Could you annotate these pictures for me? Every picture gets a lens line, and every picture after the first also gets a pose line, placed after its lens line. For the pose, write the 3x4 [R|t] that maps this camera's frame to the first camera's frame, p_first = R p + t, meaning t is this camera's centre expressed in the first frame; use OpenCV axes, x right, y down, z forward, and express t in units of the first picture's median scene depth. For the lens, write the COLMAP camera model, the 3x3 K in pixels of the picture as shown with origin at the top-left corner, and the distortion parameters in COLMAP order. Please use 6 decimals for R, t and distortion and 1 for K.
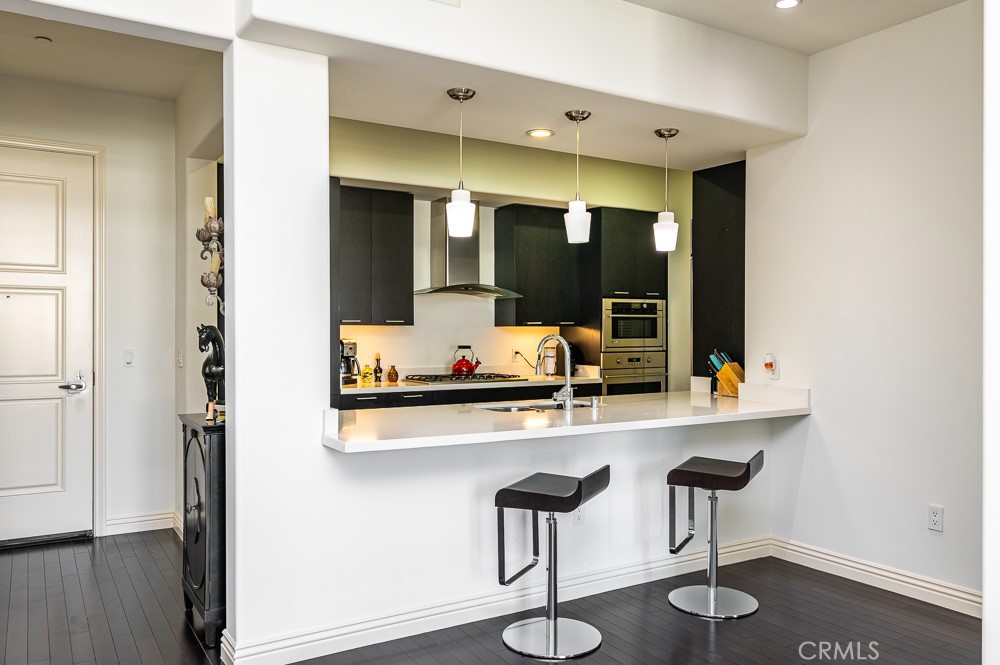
lens RADIAL K [[775.6, 0, 500.0], [0, 775.6, 332.5], [0, 0, 1]] dist [0.013137, 0.002603]
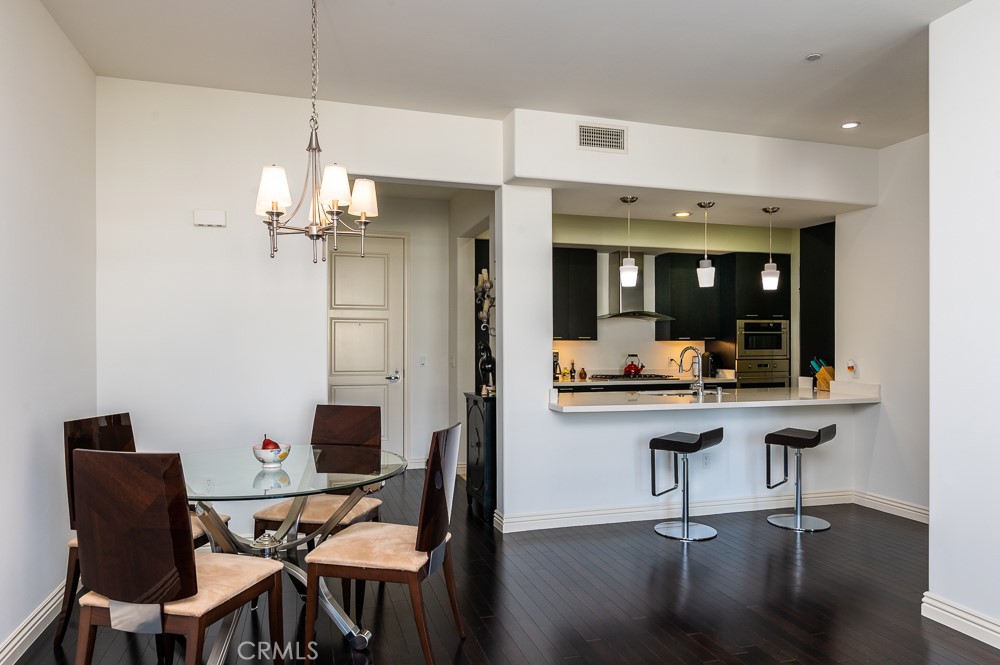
lens RADIAL K [[666.5, 0, 501.2], [0, 666.5, 345.6], [0, 0, 1]] dist [-0.006144, -0.000862]
pose [[0.970022, -0.001504, -0.243013, 0.020604], [0.001554, 0.999999, 0.000017, 0.000394], [0.243013, -0.000394, 0.970023, -0.298788]]
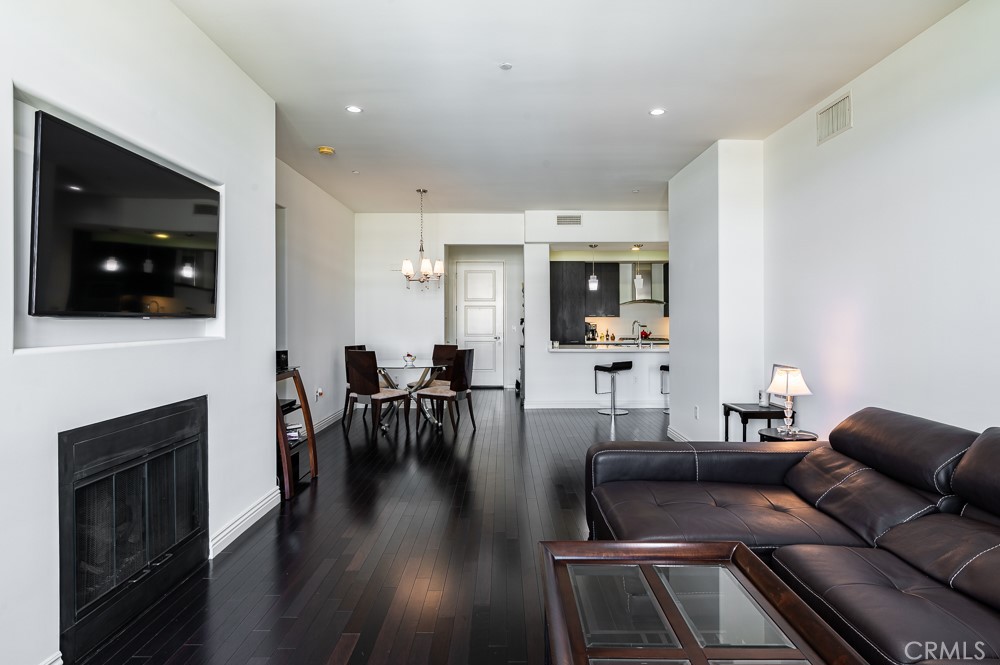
lens RADIAL K [[586.4, 0, 500.0], [0, 586.4, 332.5], [0, 0, 1]] dist [-0.000190, -0.000017]
pose [[0.847998, 0.008328, -0.529934, 0.634057], [0.002481, 0.999803, 0.019683, 0.002550], [0.529994, -0.018006, 0.847810, -0.883959]]
